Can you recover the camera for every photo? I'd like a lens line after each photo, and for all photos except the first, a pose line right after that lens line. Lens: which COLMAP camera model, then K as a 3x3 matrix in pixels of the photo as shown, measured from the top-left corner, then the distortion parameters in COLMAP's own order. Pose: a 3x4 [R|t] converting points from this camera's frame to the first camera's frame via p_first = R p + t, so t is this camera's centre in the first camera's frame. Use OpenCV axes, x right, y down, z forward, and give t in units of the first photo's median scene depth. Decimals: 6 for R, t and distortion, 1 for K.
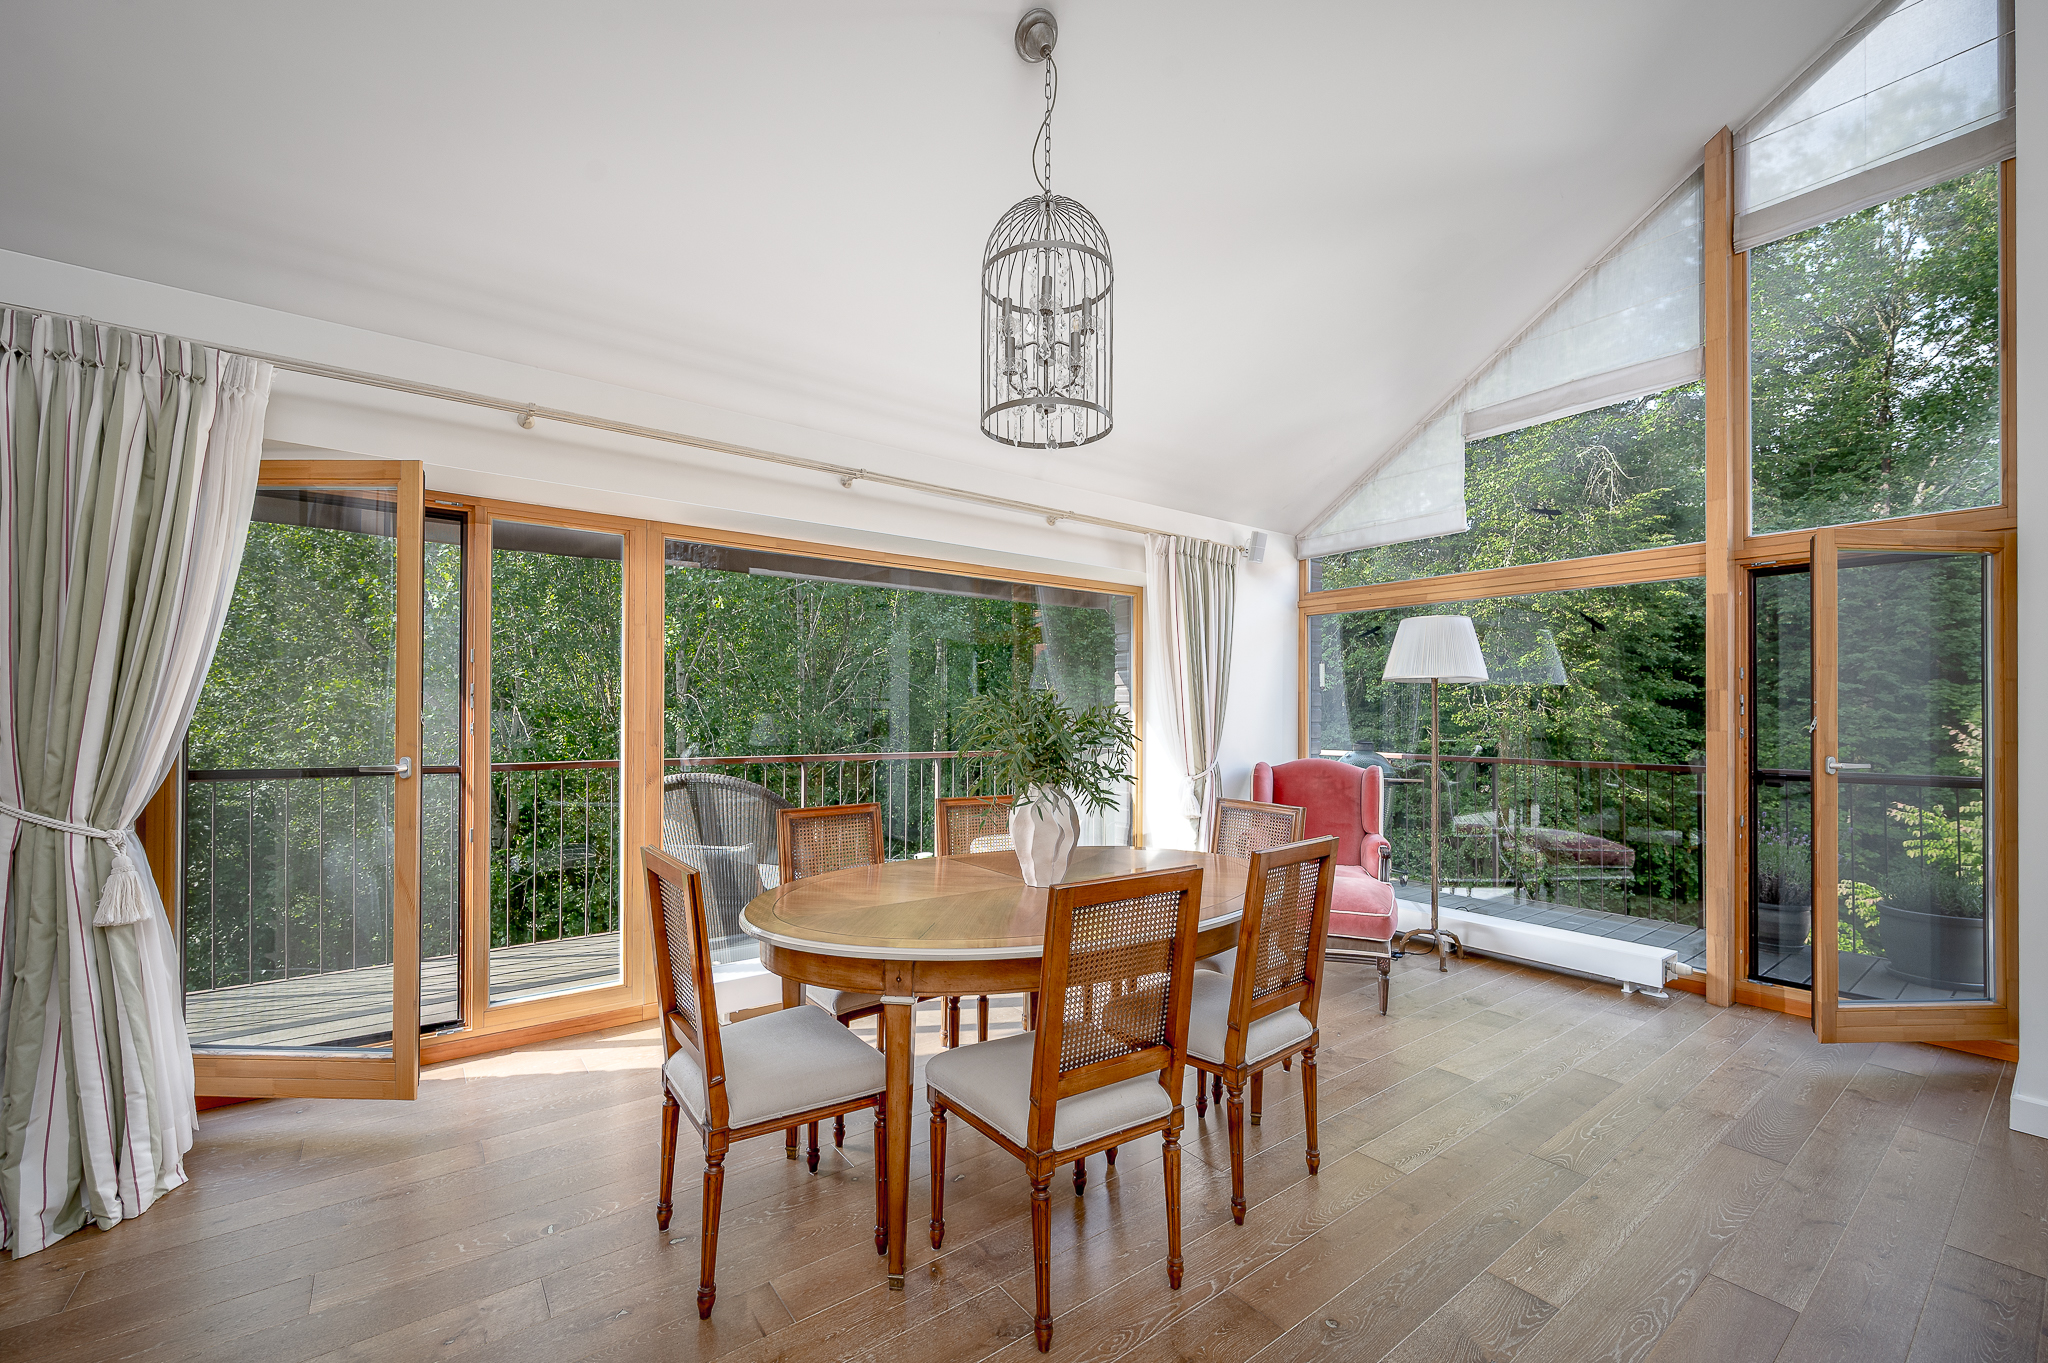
lens RADIAL K [[844.6, 0, 1017.3], [0, 844.6, 705.3], [0, 0, 1]] dist [-0.004229, -0.000657]
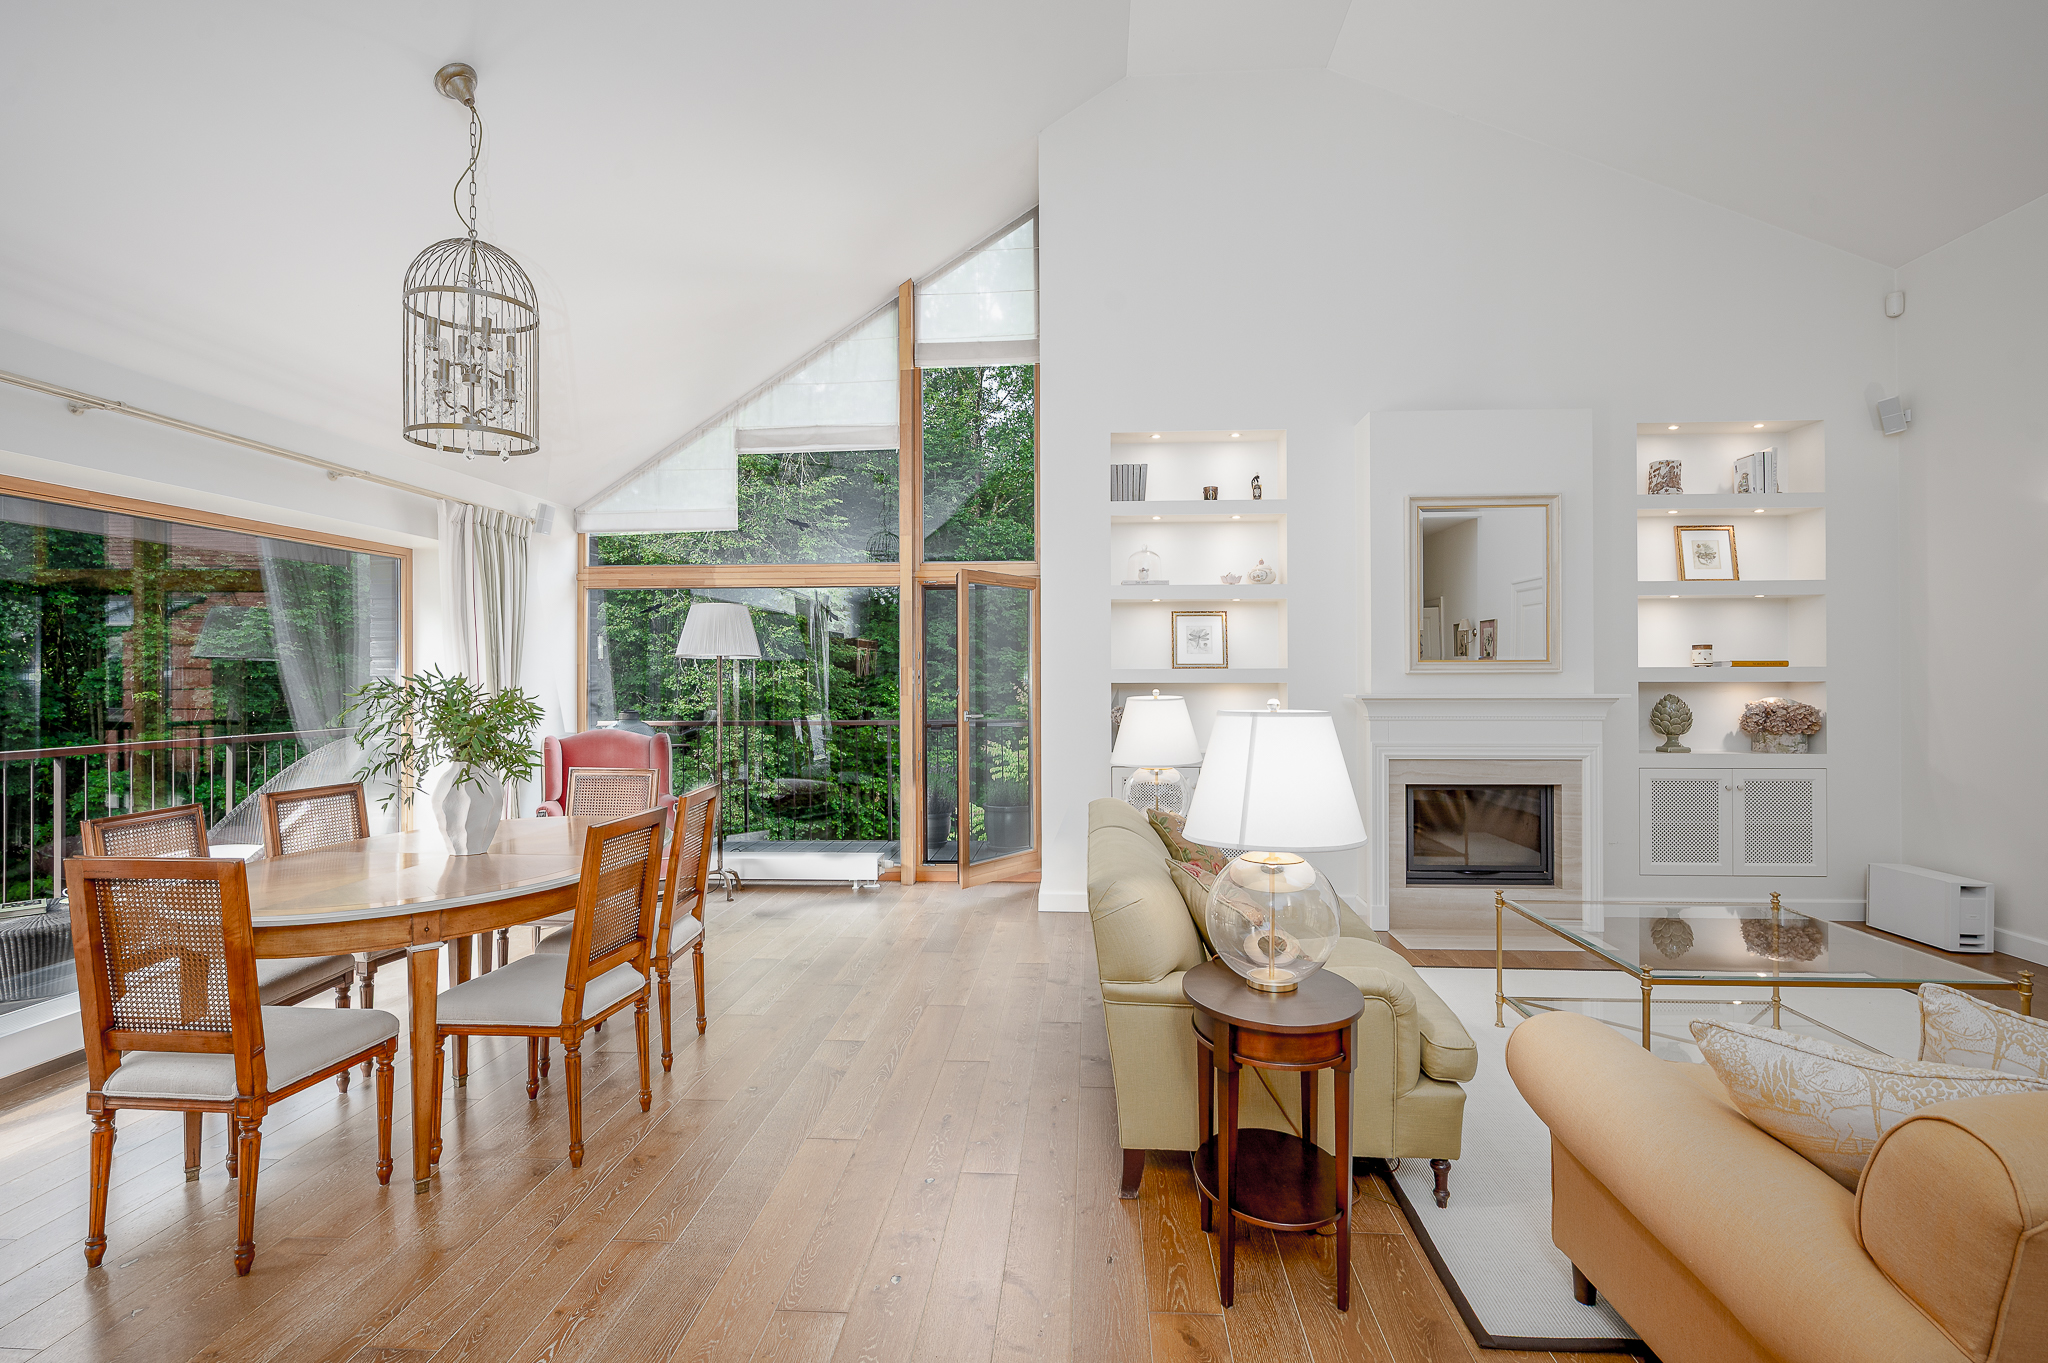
lens RADIAL K [[987.5, 0, 1037.4], [0, 987.5, 672.5], [0, 0, 1]] dist [0.003947, -0.000392]
pose [[0.649888, -0.008258, 0.759985, -0.294066], [0.002551, 0.999959, 0.008684, -0.021448], [-0.760026, -0.003705, 0.649882, -0.257511]]
